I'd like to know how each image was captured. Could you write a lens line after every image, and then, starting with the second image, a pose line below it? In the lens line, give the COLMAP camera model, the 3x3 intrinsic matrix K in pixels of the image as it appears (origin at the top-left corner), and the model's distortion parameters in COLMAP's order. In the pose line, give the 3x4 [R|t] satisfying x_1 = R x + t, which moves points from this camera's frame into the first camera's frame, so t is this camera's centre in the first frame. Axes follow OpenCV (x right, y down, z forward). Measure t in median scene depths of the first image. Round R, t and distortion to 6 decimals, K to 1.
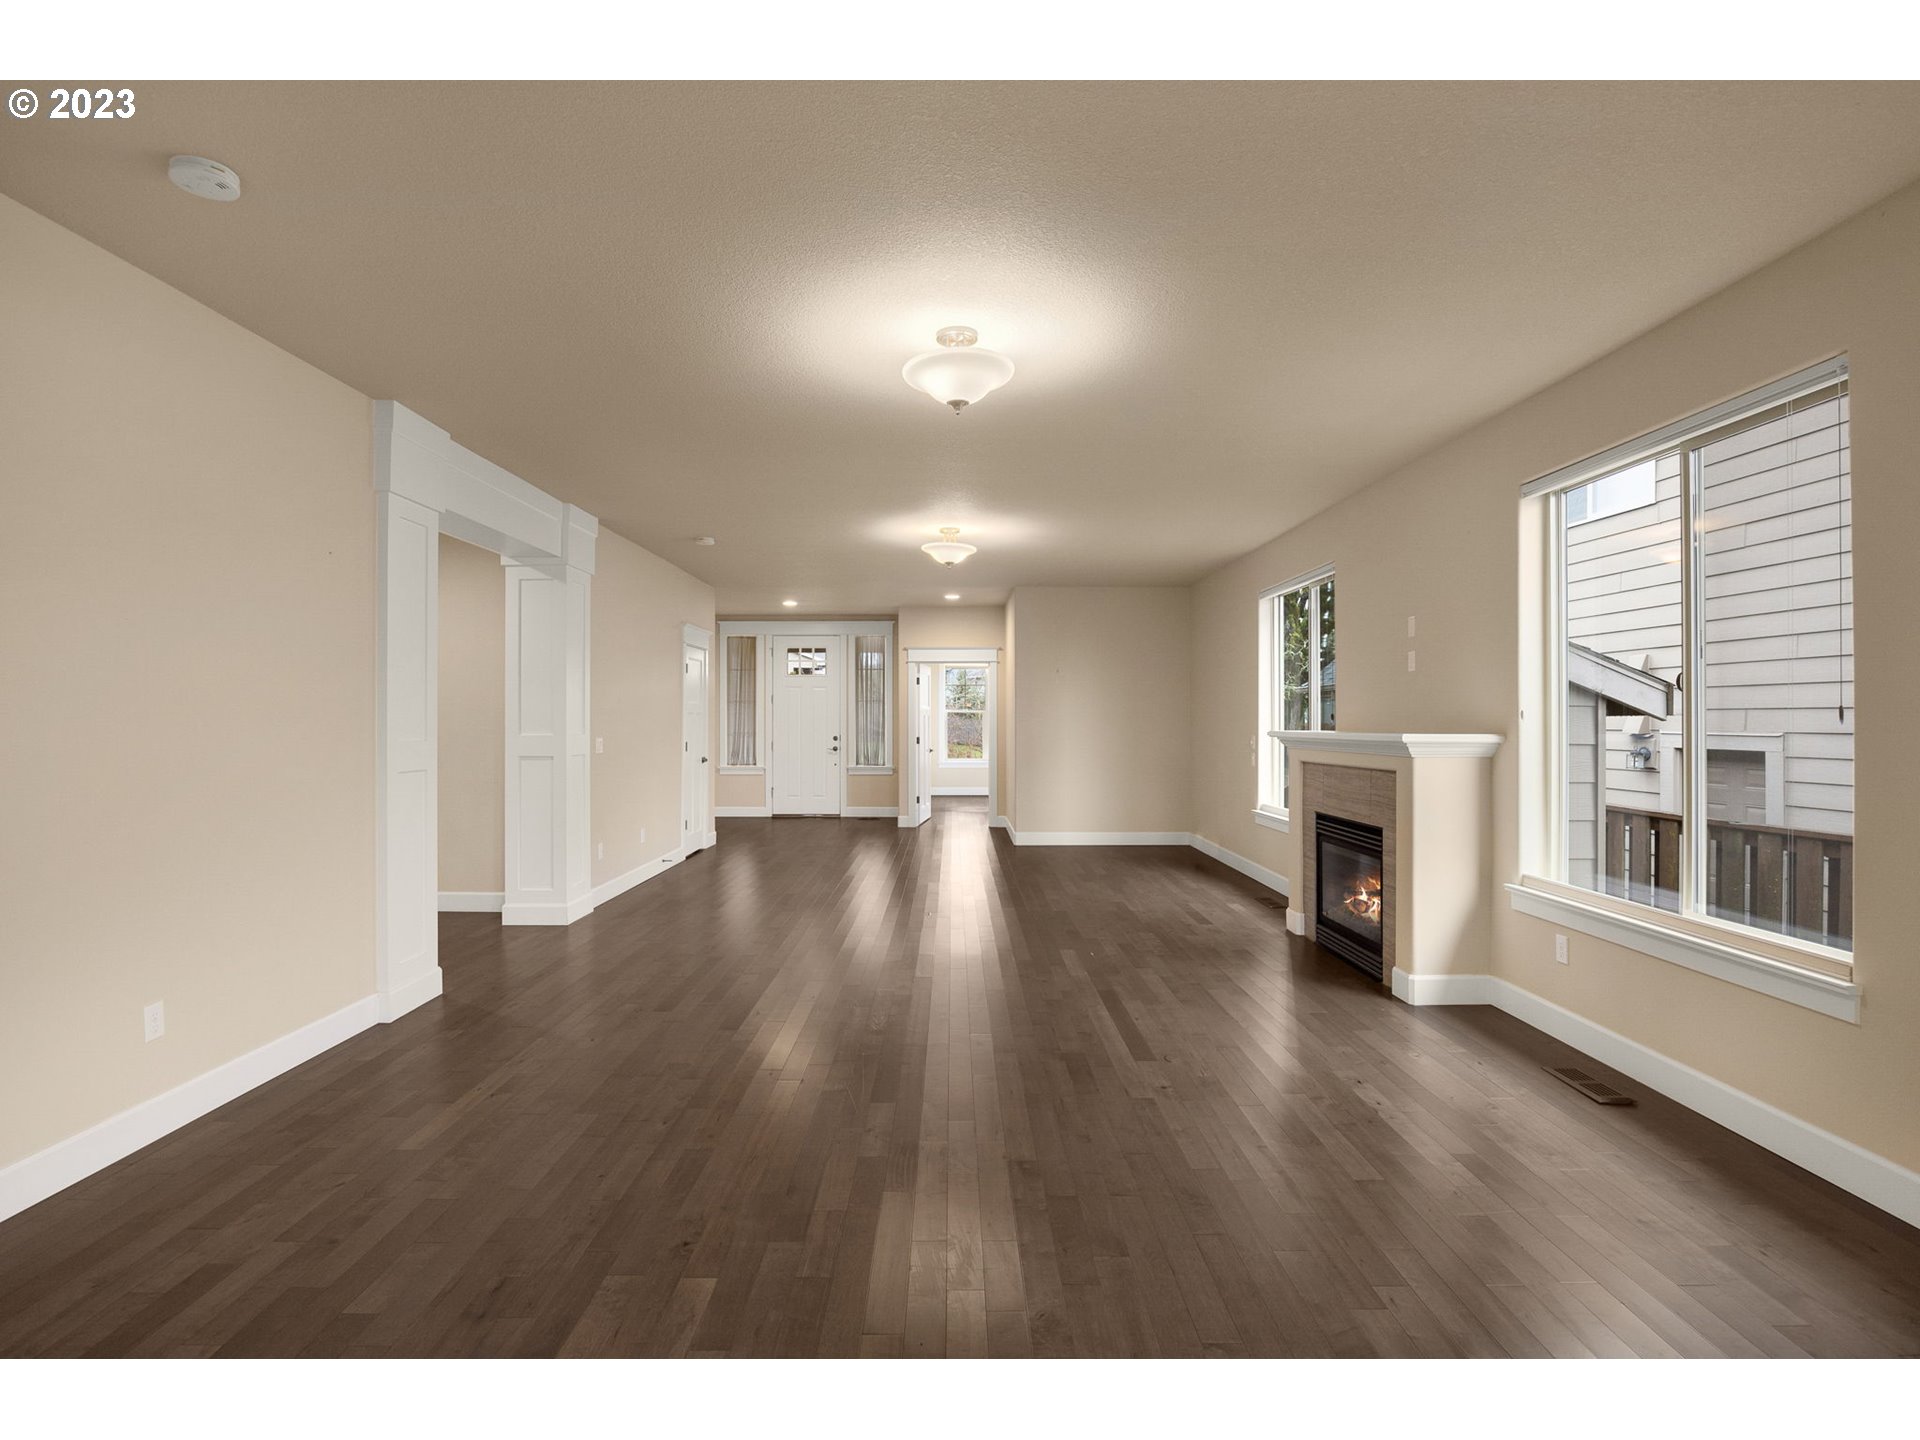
lens RADIAL K [[914.3, 0, 949.4], [0, 914.3, 717.7], [0, 0, 1]] dist [-0.005205, -0.000176]
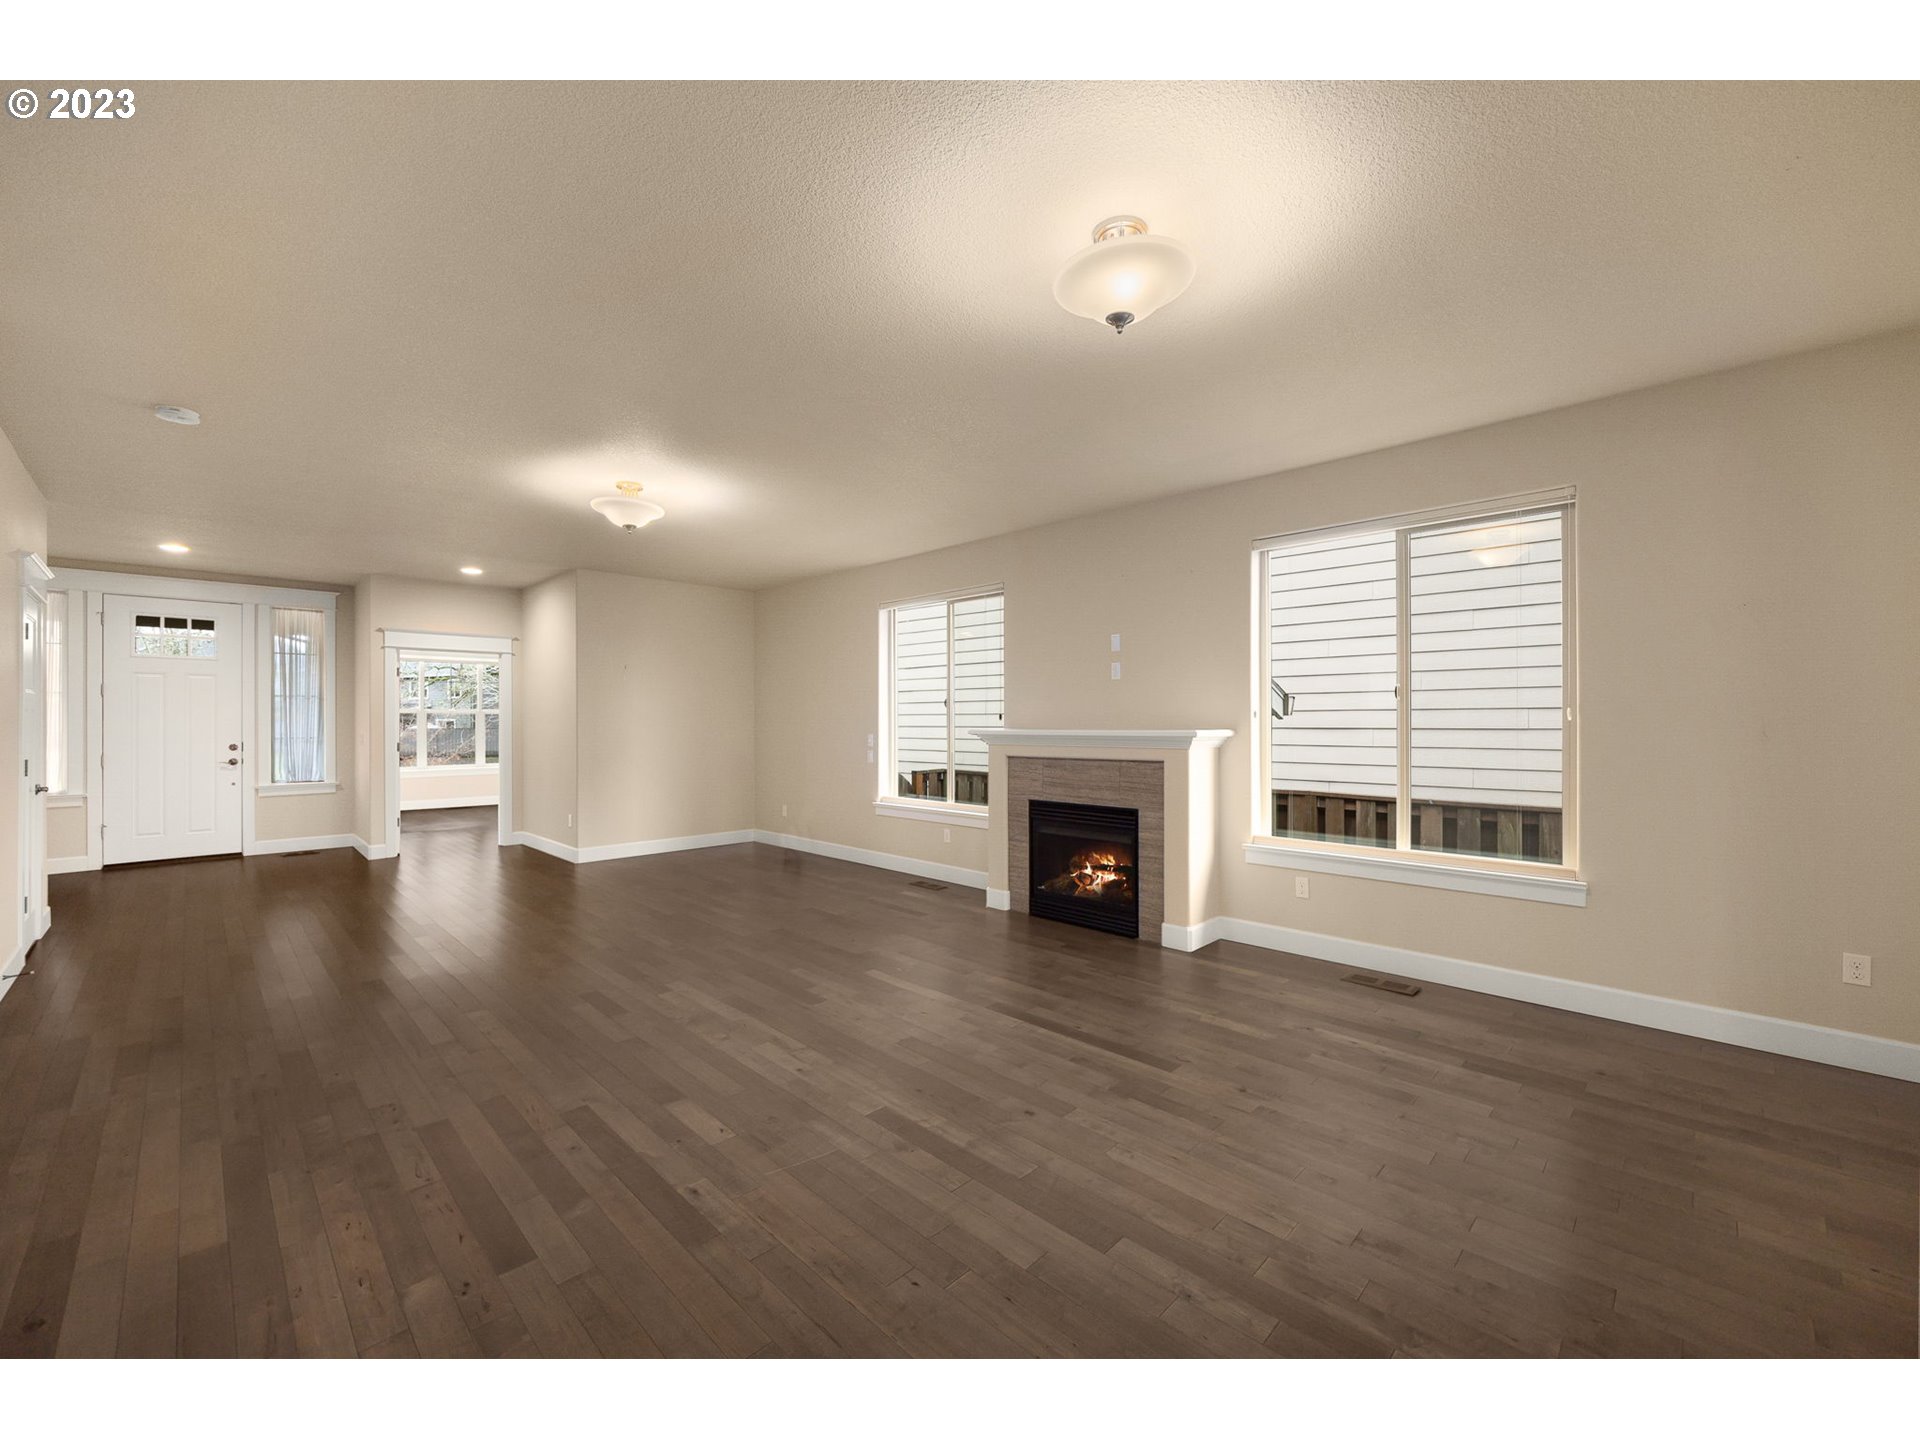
lens RADIAL K [[773.1, 0, 972.8], [0, 773.1, 734.0], [0, 0, 1]] dist [-0.004268, -0.000521]
pose [[0.702716, -0.018114, 0.711240, -0.273828], [0.002343, 0.999729, 0.023147, -0.001328], [-0.711466, -0.014599, 0.702568, 0.304954]]
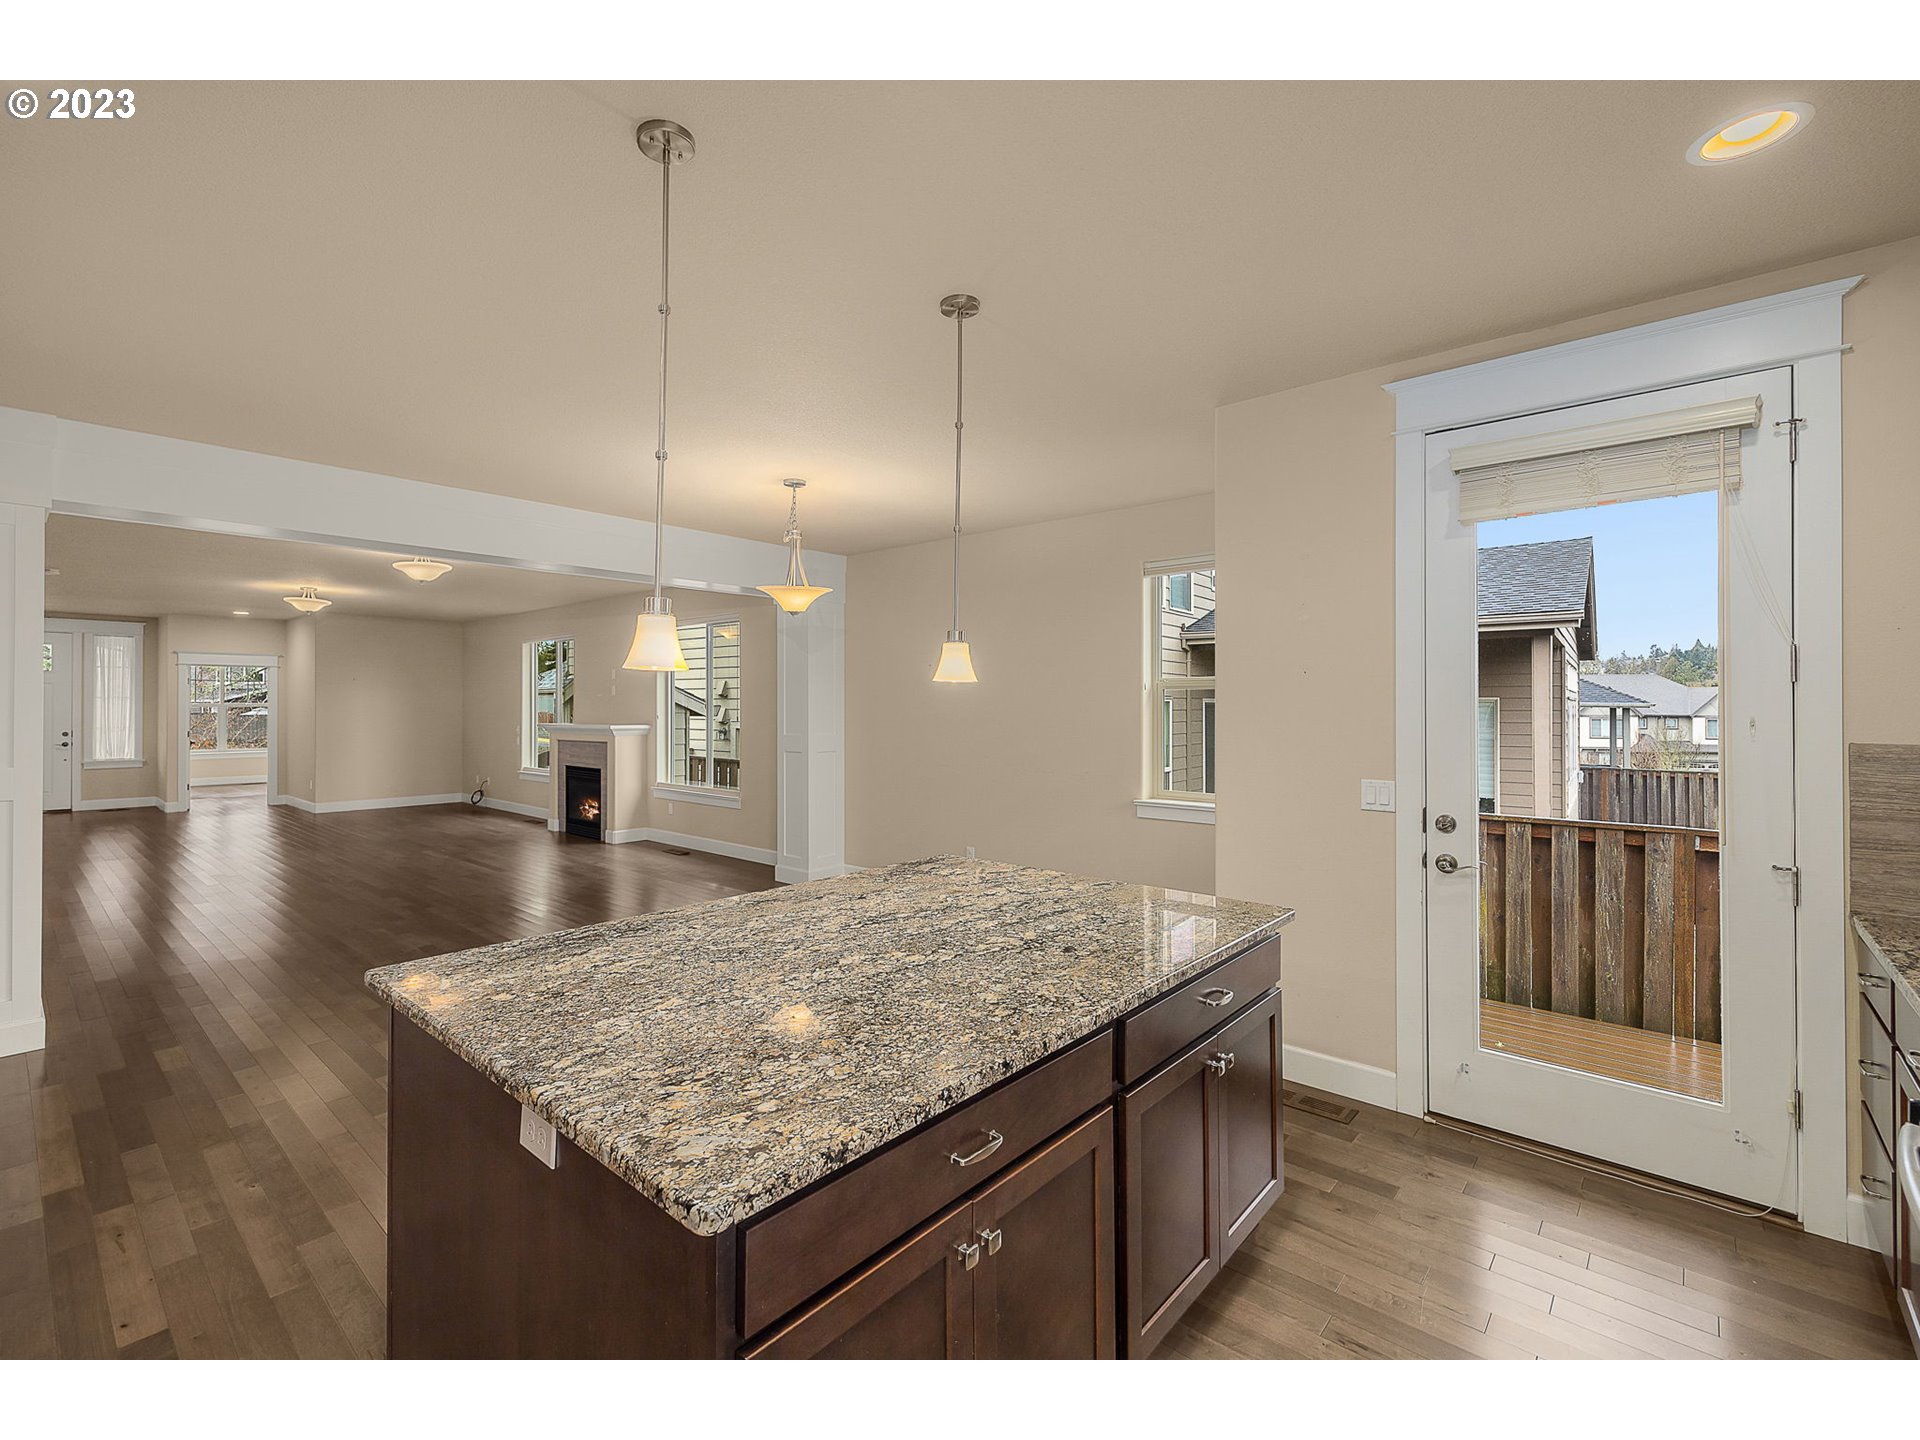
lens RADIAL K [[861.6, 0, 968.7], [0, 861.6, 716.5], [0, 0, 1]] dist [-0.015191, 0.001109]
pose [[0.650465, -0.008276, 0.759491, -0.350339], [-0.002400, 0.999913, 0.012951, -0.021608], [-0.759533, -0.010247, 0.650389, -0.685182]]
